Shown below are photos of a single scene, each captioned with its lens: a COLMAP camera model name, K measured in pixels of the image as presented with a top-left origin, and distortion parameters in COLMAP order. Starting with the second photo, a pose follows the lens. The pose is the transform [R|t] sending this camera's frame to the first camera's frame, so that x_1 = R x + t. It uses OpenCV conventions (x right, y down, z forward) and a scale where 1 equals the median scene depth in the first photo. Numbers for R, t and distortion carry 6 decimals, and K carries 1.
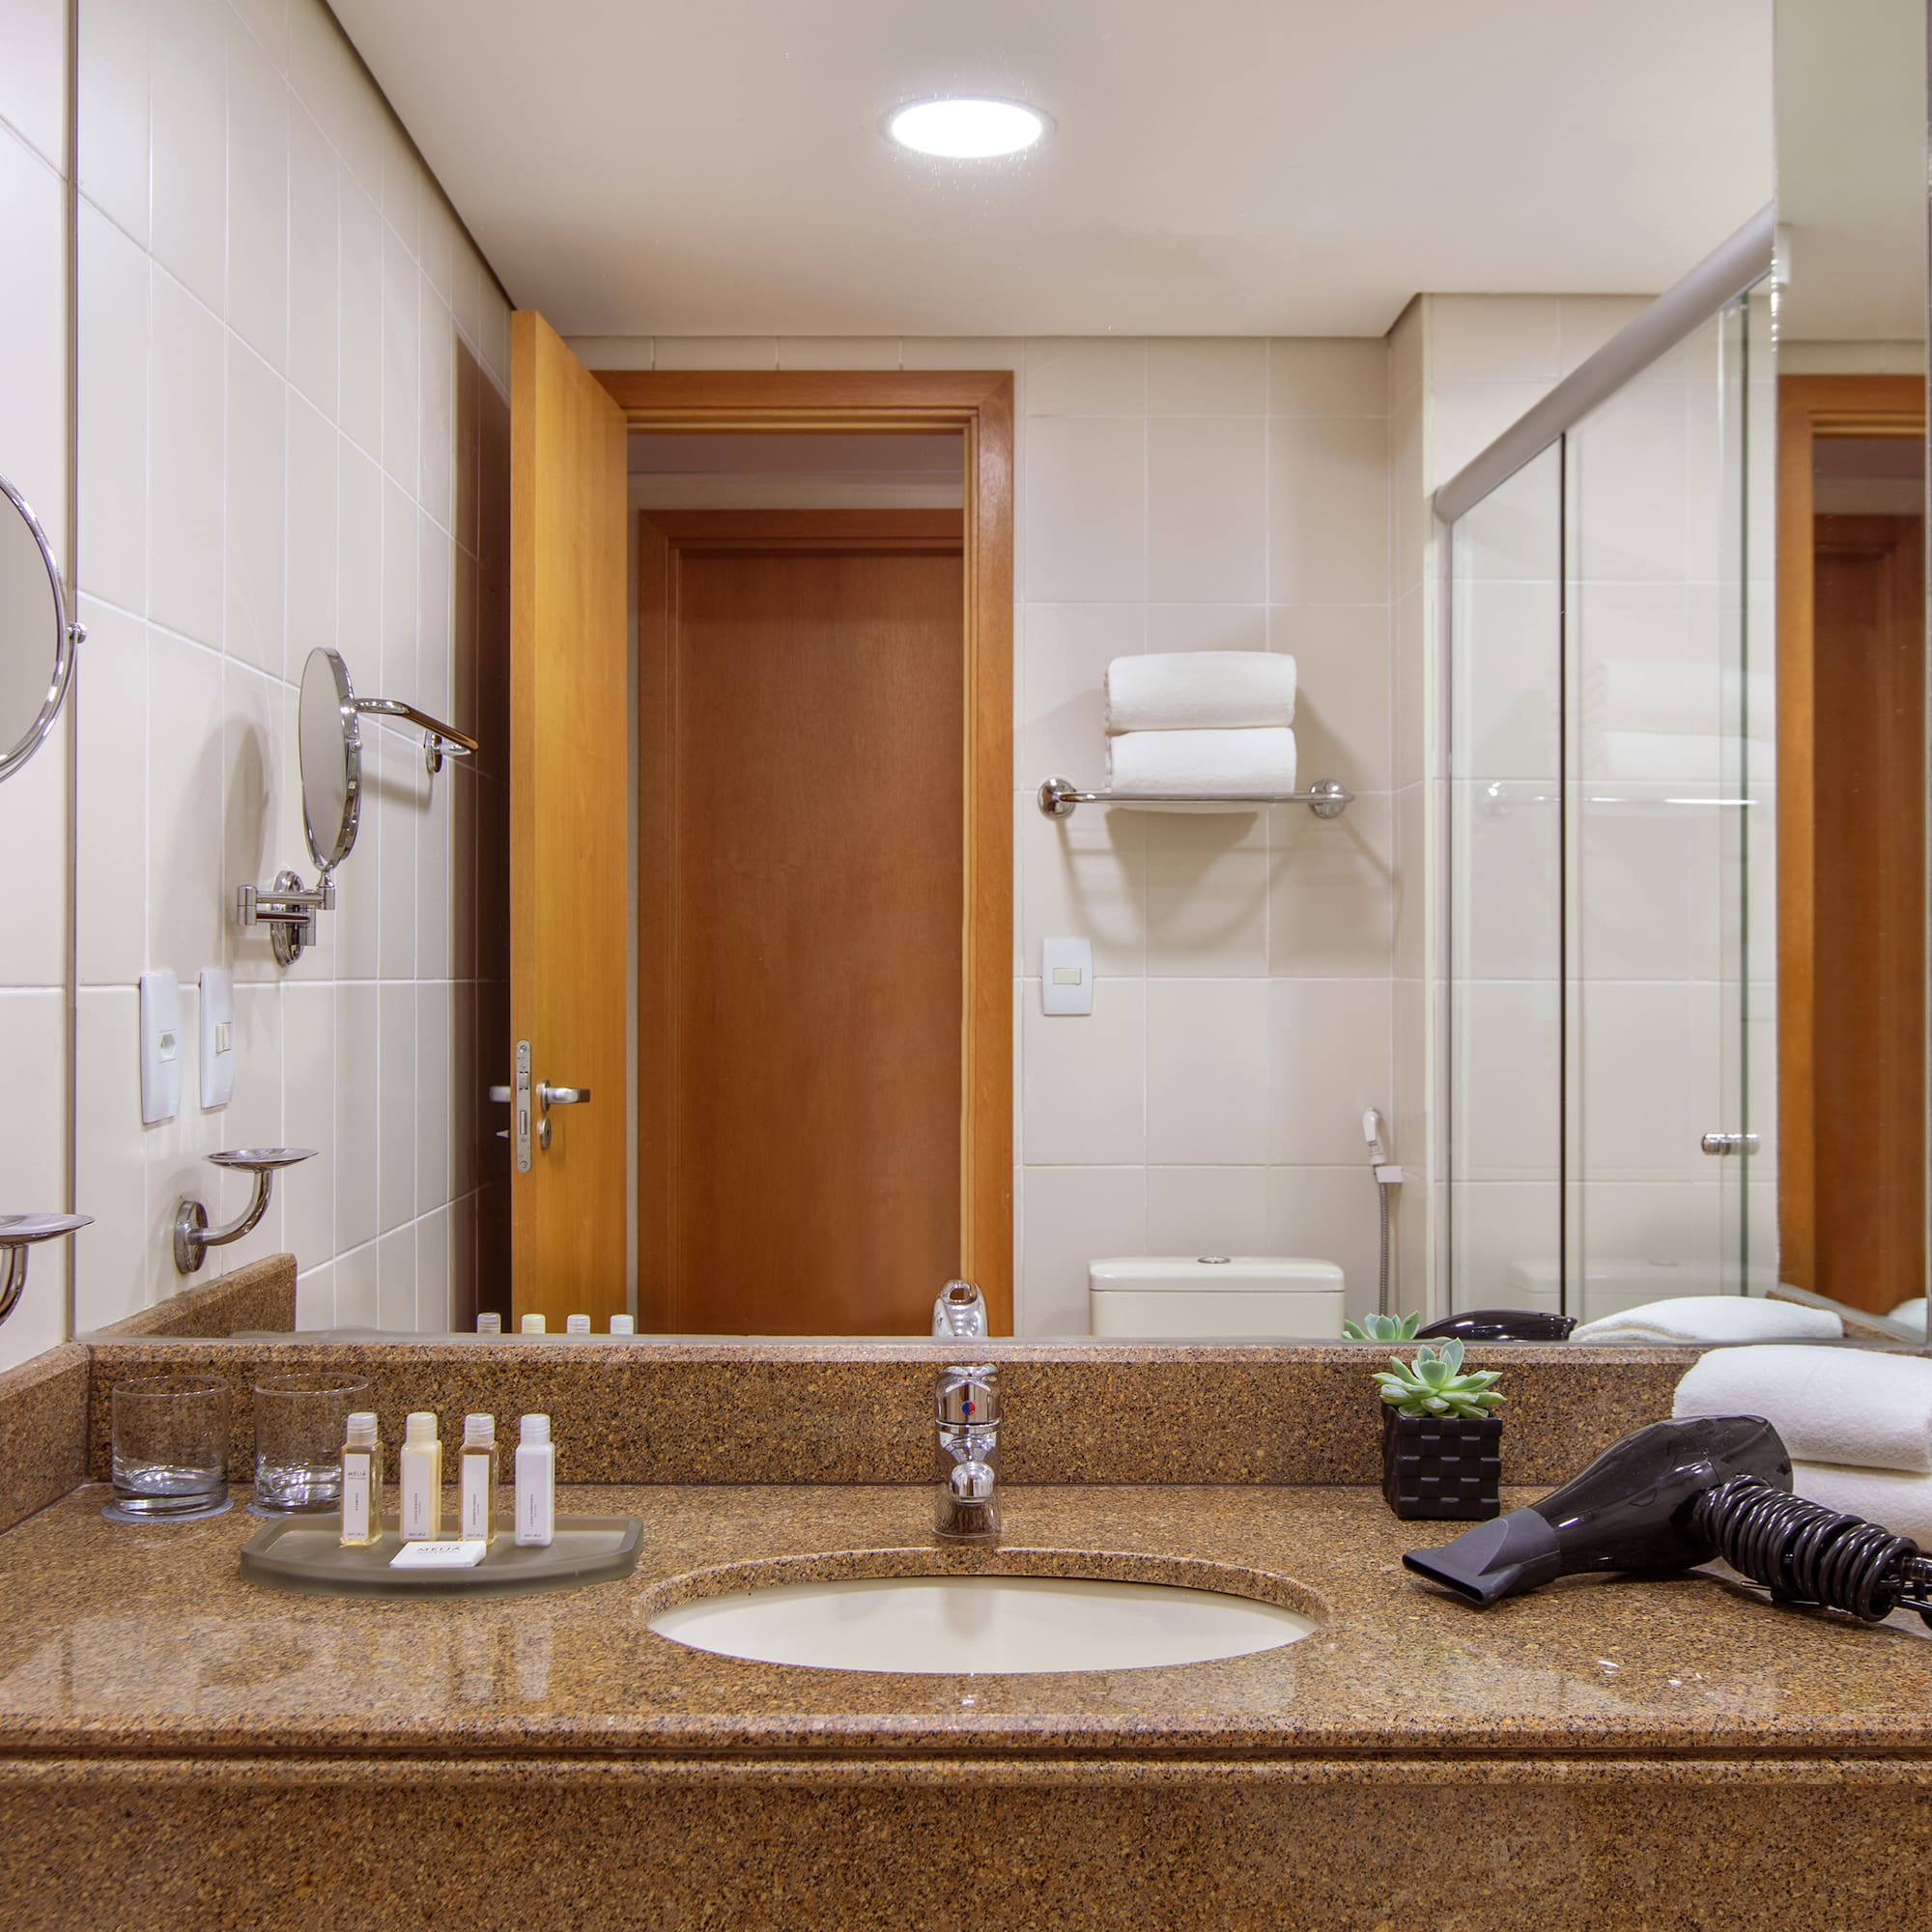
lens RADIAL K [[2231.5, 0, 966.0], [0, 2231.5, 966.0], [0, 0, 1]] dist [-0.008433, 0.005386]
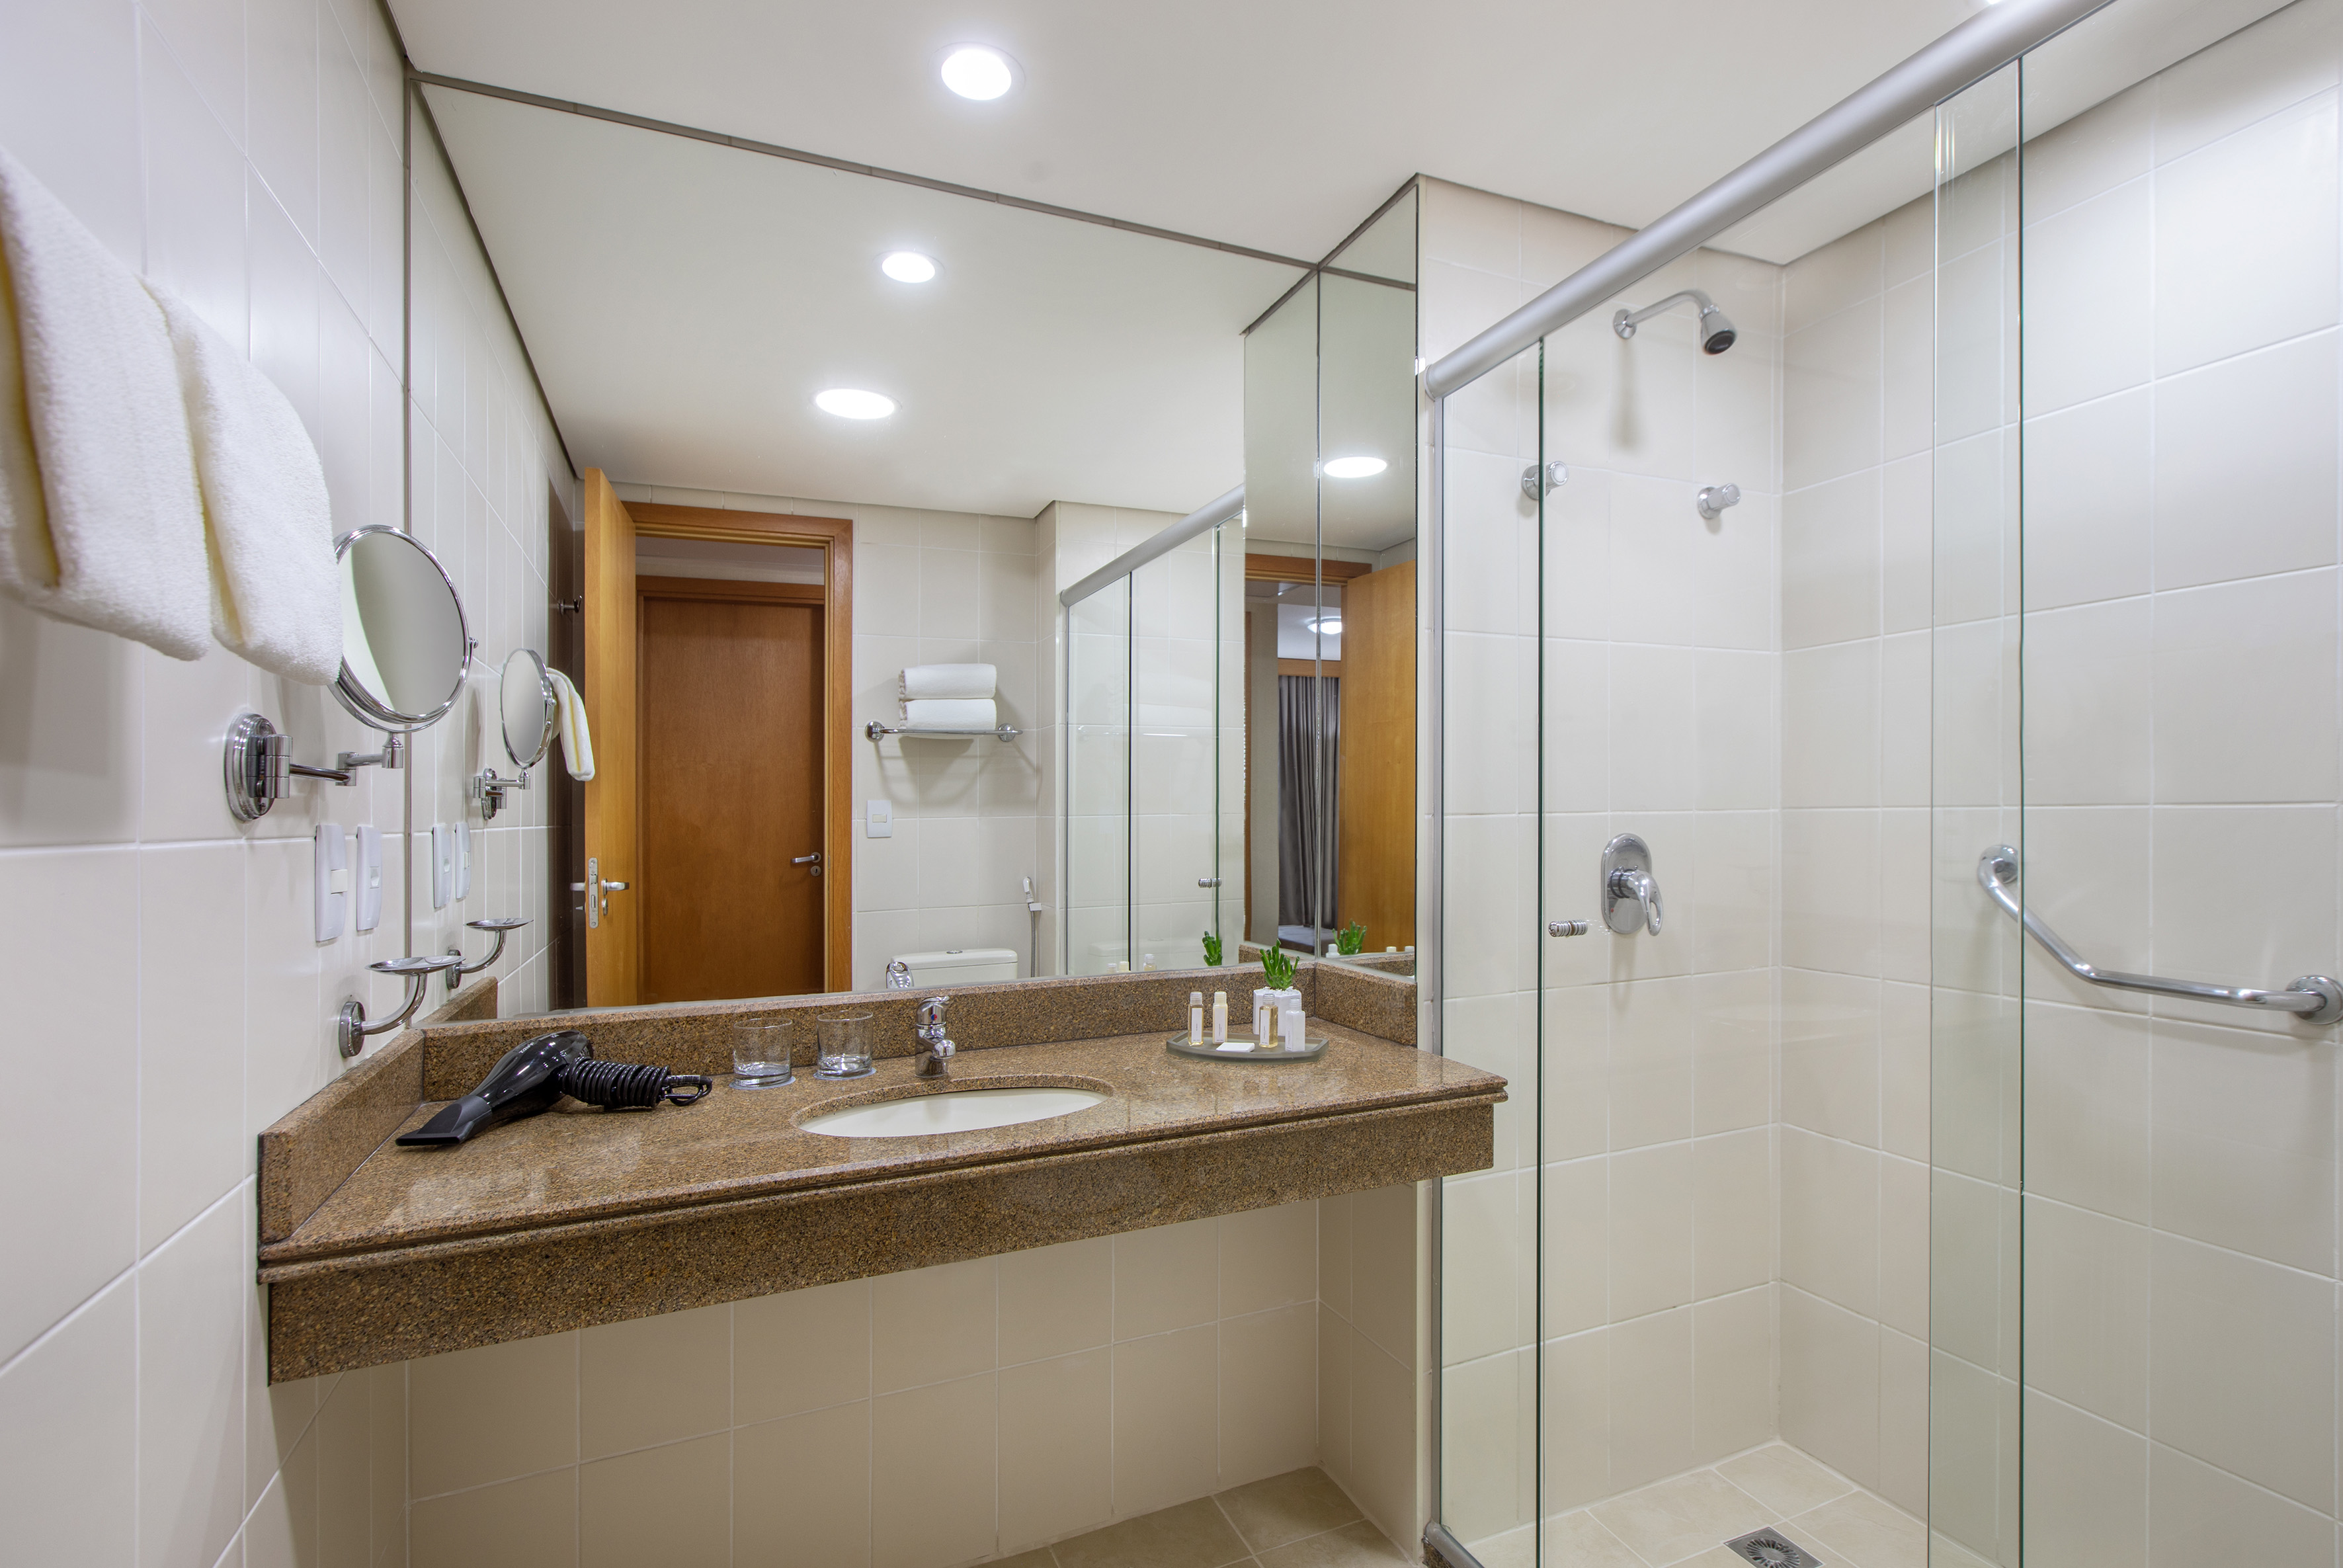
lens RADIAL K [[1094.2, 0, 1173.9], [0, 1094.2, 832.9], [0, 0, 1]] dist [0.000751, 0.000480]
pose [[0.925779, -0.024258, 0.377287, -0.142994], [0.016834, 0.999595, 0.022962, -0.000752], [-0.377691, -0.014907, 0.925812, -0.055125]]
